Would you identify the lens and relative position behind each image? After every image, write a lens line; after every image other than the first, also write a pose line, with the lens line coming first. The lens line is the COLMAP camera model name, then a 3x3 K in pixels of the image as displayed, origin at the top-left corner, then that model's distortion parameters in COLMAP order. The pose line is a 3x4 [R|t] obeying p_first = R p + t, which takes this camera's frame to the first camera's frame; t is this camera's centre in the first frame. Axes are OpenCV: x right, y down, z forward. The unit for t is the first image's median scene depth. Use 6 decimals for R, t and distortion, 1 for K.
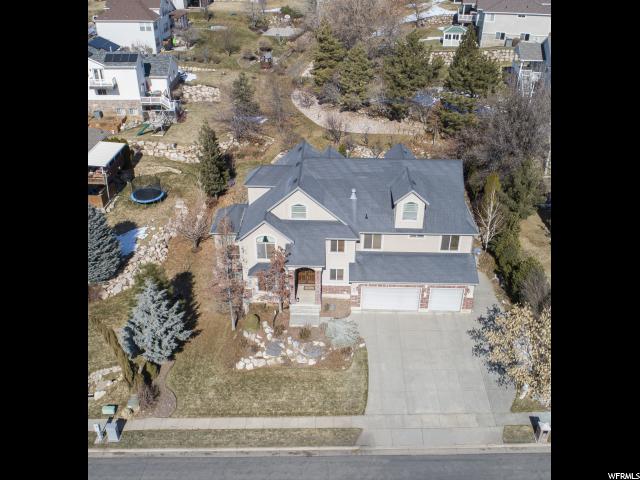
lens RADIAL K [[575.4, 0, 320.0], [0, 575.4, 240.0], [0, 0, 1]] dist [-0.002596, 0.003682]
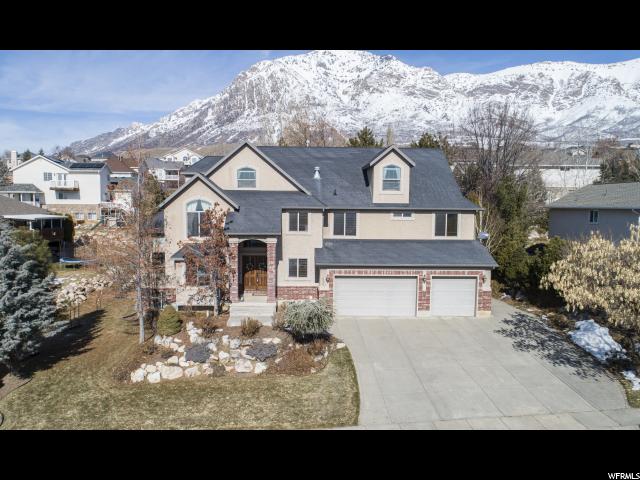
lens RADIAL K [[455.3, 0, 303.7], [0, 455.3, 239.8], [0, 0, 1]] dist [-0.013255, 0.002836]
pose [[0.998599, -0.000546, 0.052910, 0.006307], [0.023608, 0.899497, -0.436289, 0.287142], [-0.047354, 0.436927, 0.898250, 0.489413]]
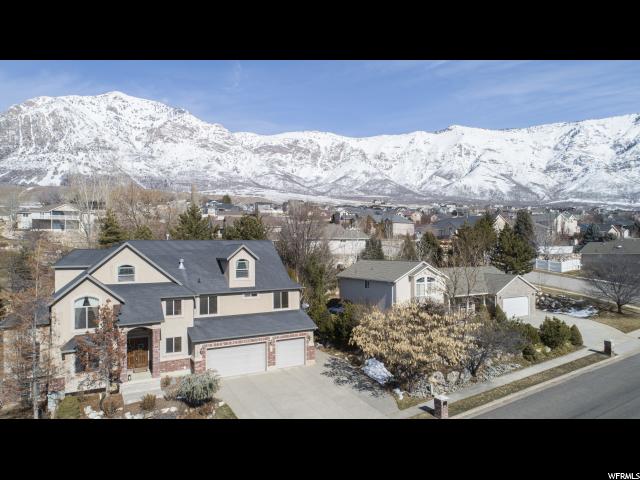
lens RADIAL K [[427.1, 0, 322.0], [0, 427.1, 241.0], [0, 0, 1]] dist [-0.014596, 0.002663]
pose [[0.853560, -0.002719, 0.520988, -0.123206], [0.273559, 0.853387, -0.443731, 0.289129], [-0.443398, 0.521271, 0.729160, 0.342544]]
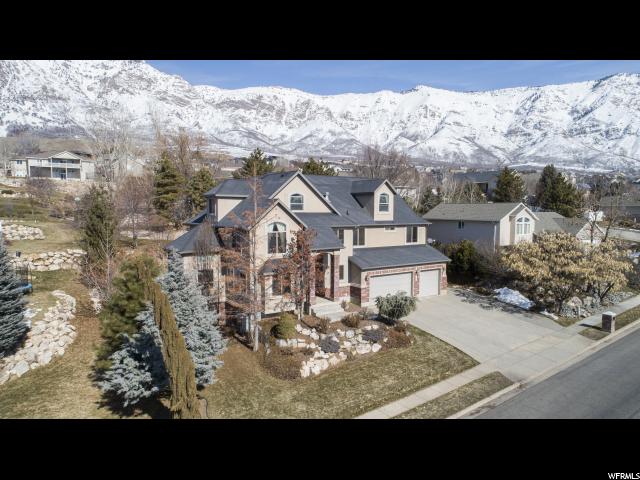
lens RADIAL K [[427.1, 0, 322.0], [0, 427.1, 241.0], [0, 0, 1]] dist [-0.014596, 0.002663]
pose [[0.806750, -0.046858, 0.589032, -0.407972], [0.298642, 0.892496, -0.338028, 0.247420], [-0.509870, 0.448614, 0.734015, 0.503281]]
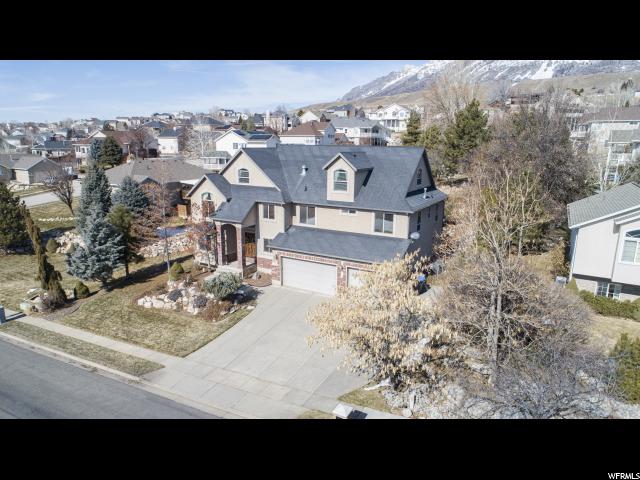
lens RADIAL K [[427.1, 0, 322.0], [0, 427.1, 241.0], [0, 0, 1]] dist [-0.014596, 0.002663]
pose [[0.887174, 0.108334, -0.448537, 0.446891], [-0.238327, 0.939938, -0.244372, 0.215039], [0.395122, 0.323699, 0.859708, 0.427011]]
